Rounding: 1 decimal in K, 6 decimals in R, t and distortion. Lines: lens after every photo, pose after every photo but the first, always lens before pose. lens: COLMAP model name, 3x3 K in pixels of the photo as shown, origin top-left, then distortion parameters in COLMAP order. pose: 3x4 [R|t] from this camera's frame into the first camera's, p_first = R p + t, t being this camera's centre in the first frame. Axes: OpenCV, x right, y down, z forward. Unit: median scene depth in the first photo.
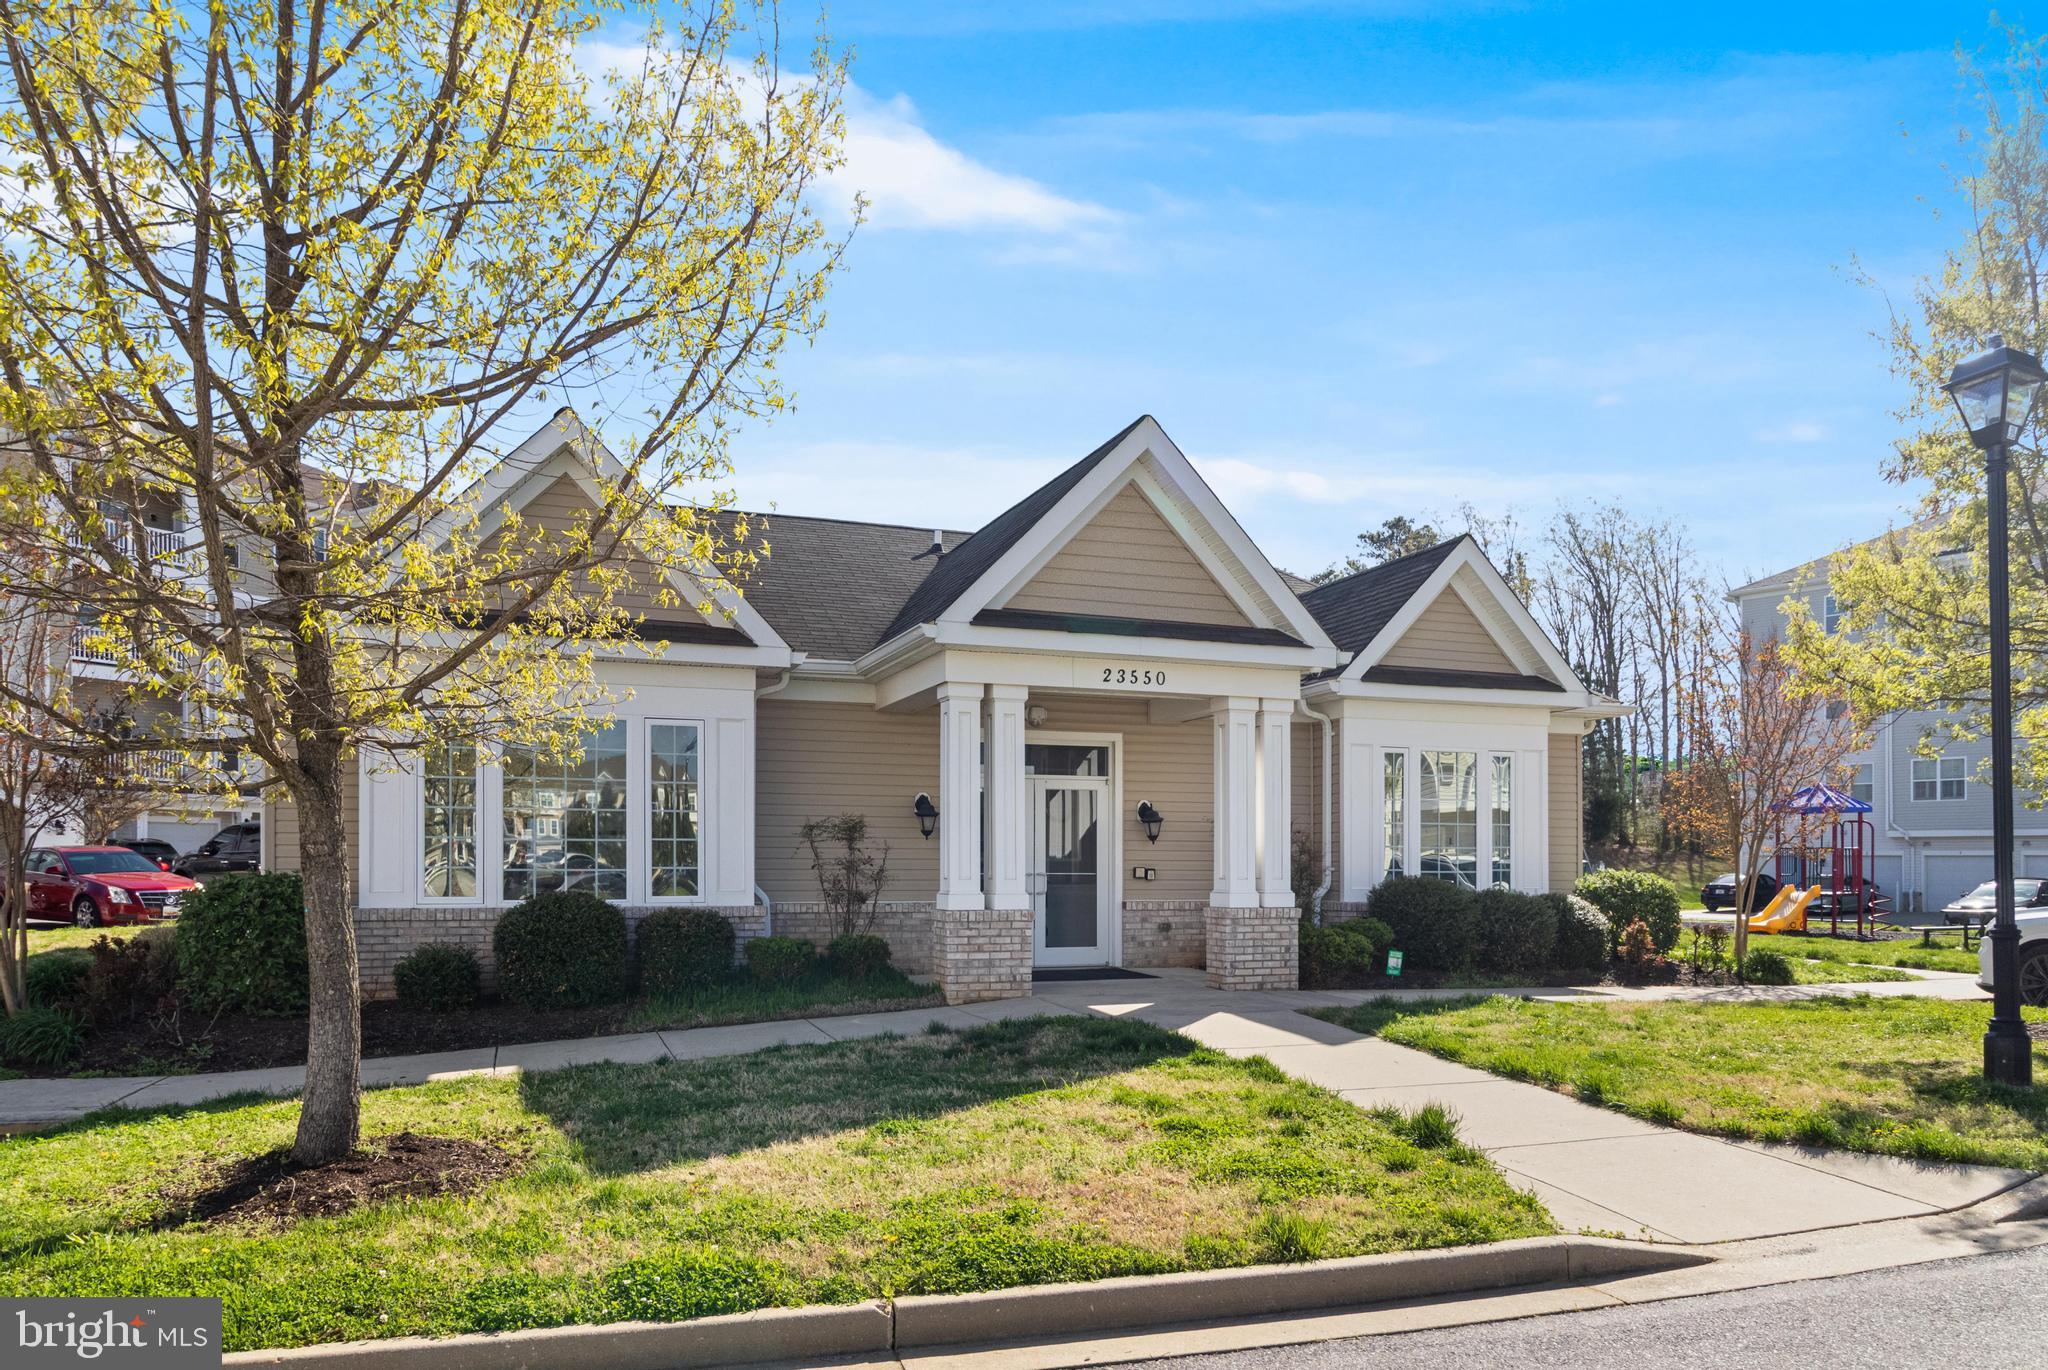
lens RADIAL K [[1325.1, 0, 1024.0], [0, 1325.1, 685.0], [0, 0, 1]] dist [-0.000383, 0.005022]
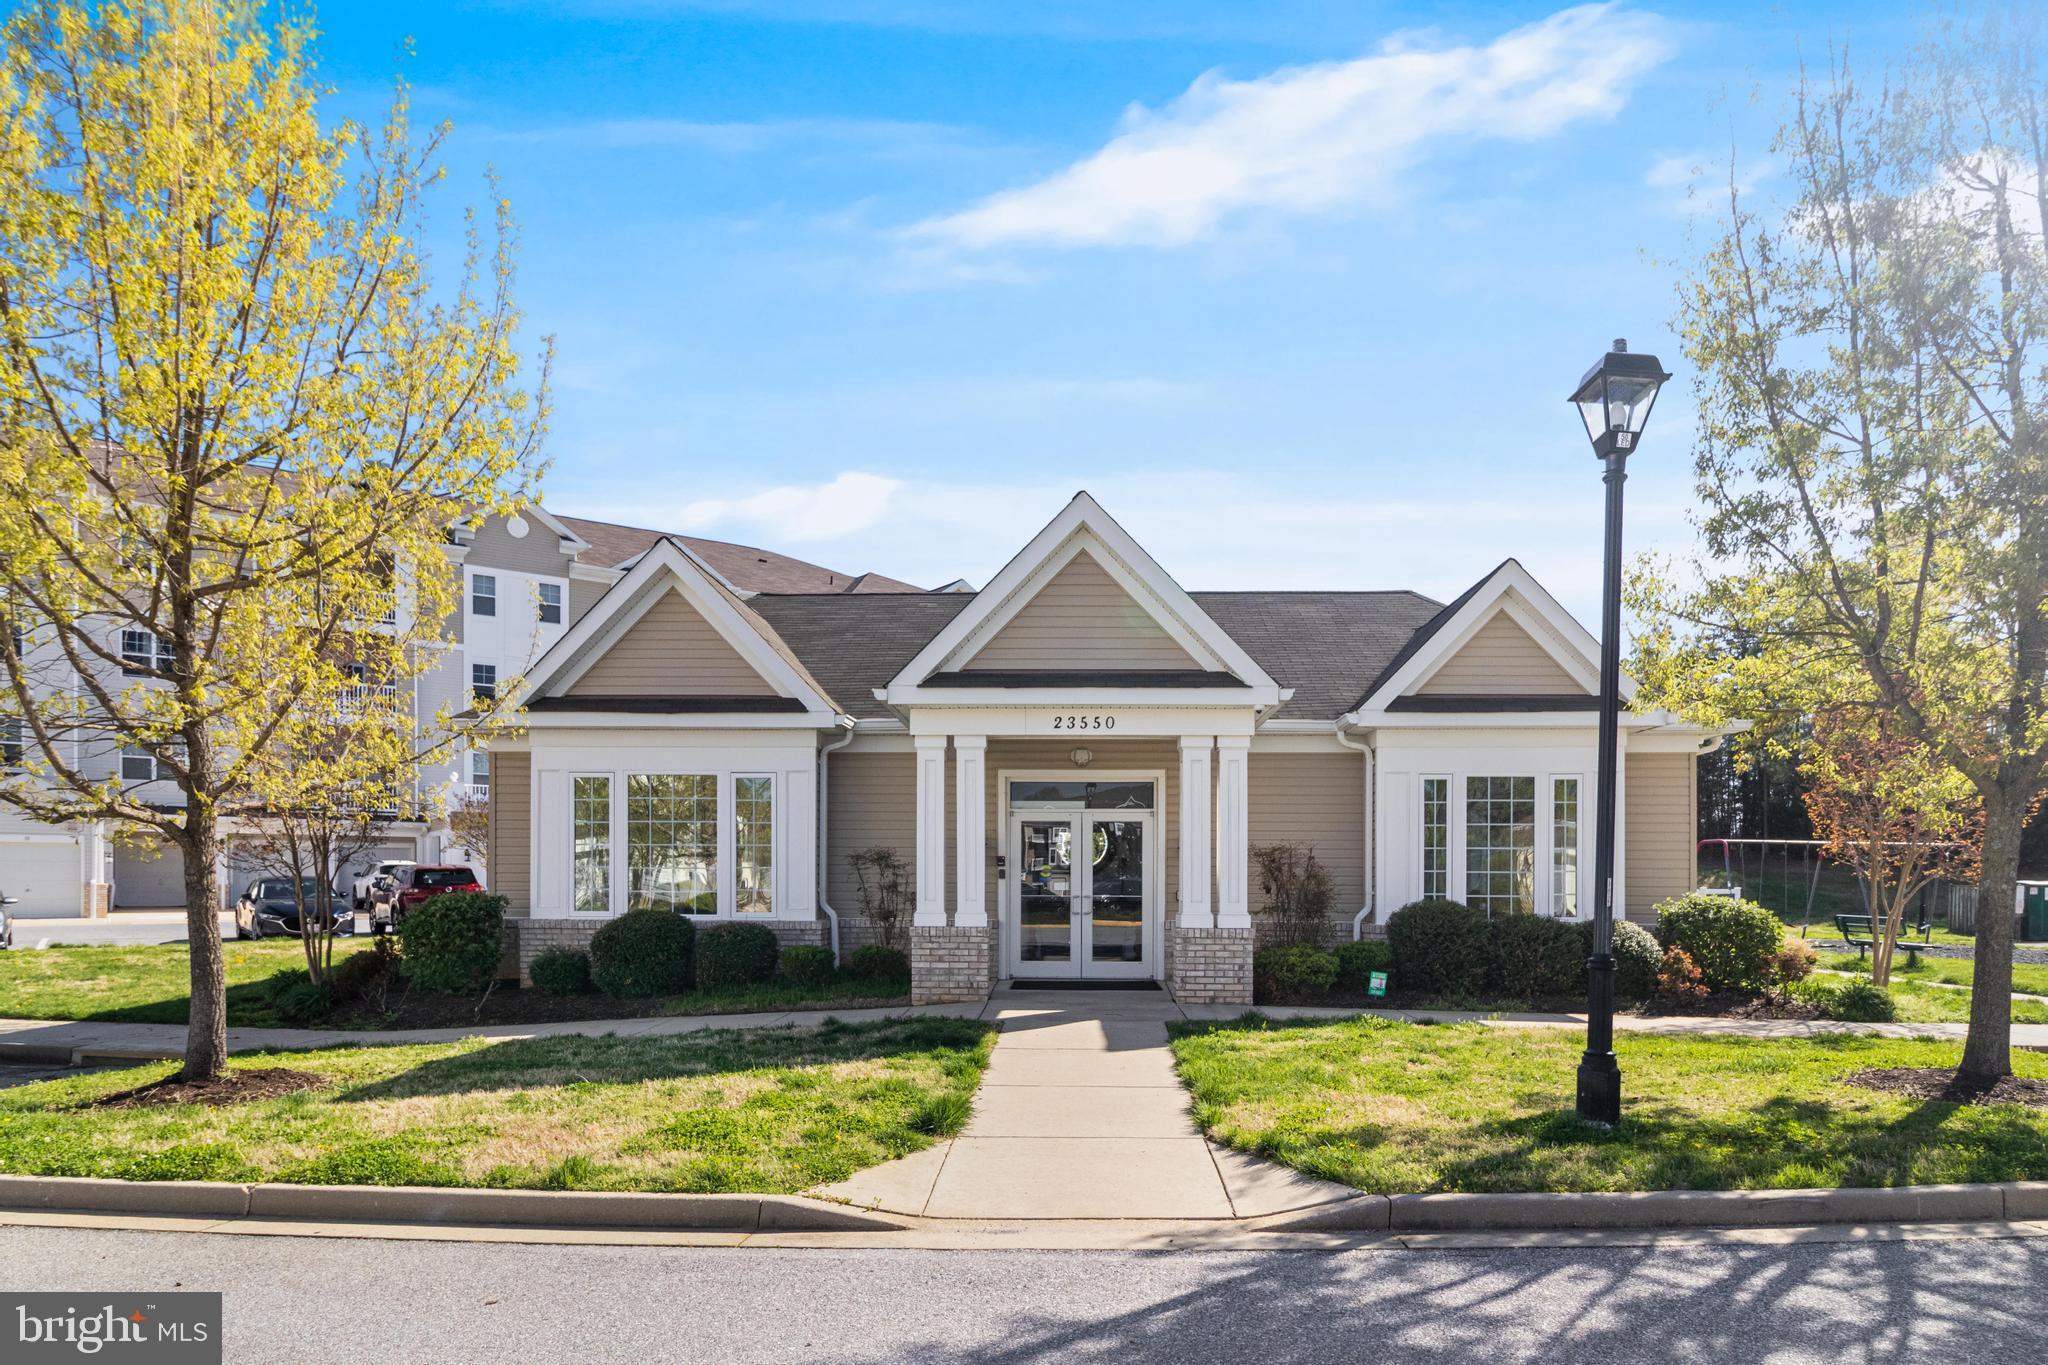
lens RADIAL K [[1211.5, 0, 1024.3], [0, 1211.5, 730.9], [0, 0, 1]] dist [-0.000563, -0.000802]
pose [[0.930291, -0.045314, -0.364013, 0.415641], [0.048003, 0.998846, -0.001664, 0.000167], [0.363669, -0.015926, 0.931392, 0.018926]]
